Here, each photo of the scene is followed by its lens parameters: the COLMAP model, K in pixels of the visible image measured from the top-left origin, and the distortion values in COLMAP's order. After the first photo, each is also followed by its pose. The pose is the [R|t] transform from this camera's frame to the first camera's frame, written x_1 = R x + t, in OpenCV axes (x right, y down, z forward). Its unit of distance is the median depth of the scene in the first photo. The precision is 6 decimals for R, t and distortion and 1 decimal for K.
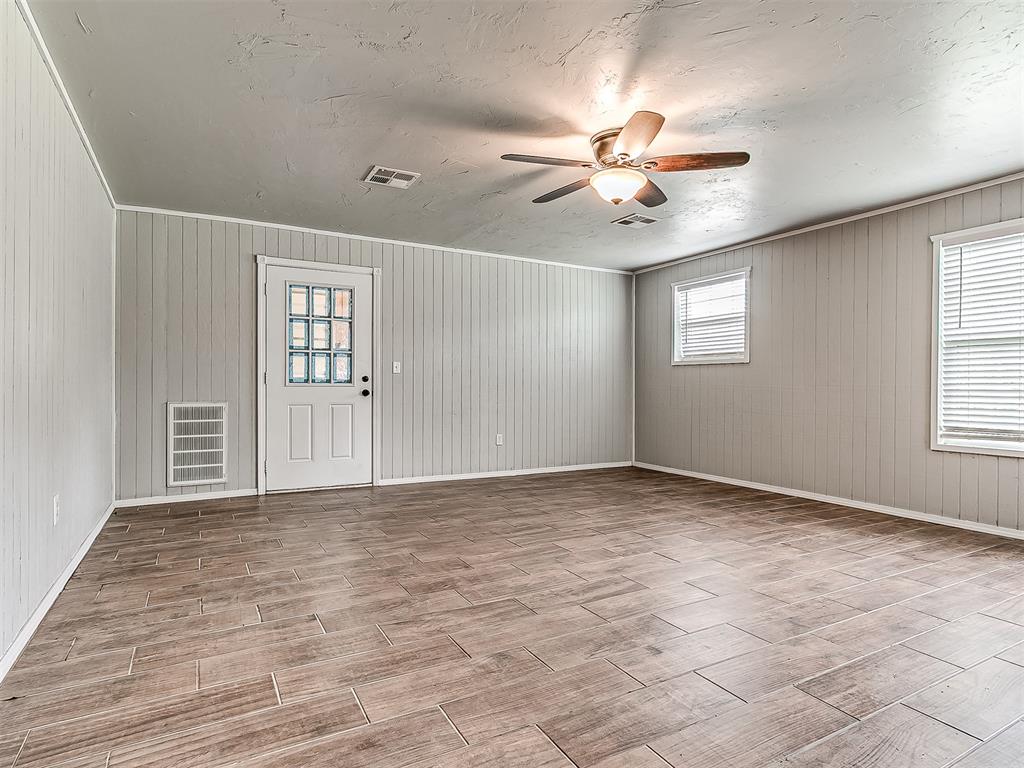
lens RADIAL K [[568.1, 0, 488.2], [0, 568.1, 383.8], [0, 0, 1]] dist [0.010129, -0.002795]
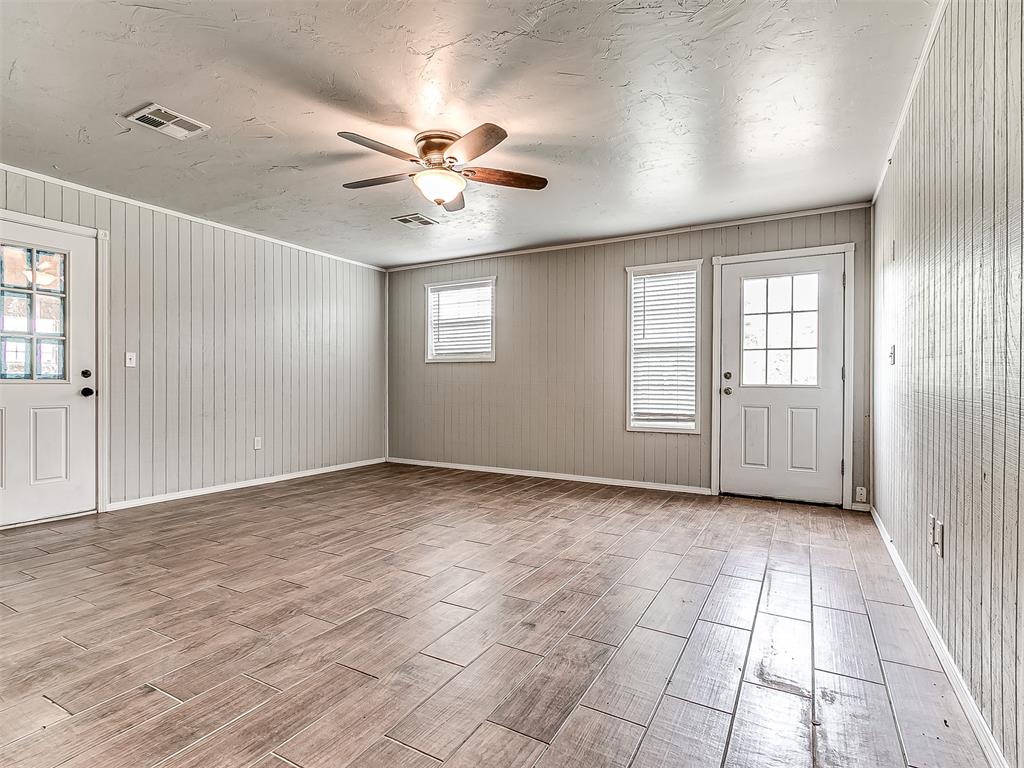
lens RADIAL K [[568.1, 0, 509.2], [0, 568.1, 384.4], [0, 0, 1]] dist [0.010129, -0.002795]
pose [[0.840839, -0.003796, 0.541272, -0.159012], [-0.000622, 0.999968, 0.007979, -0.001259], [-0.541285, -0.007045, 0.840810, 0.050856]]
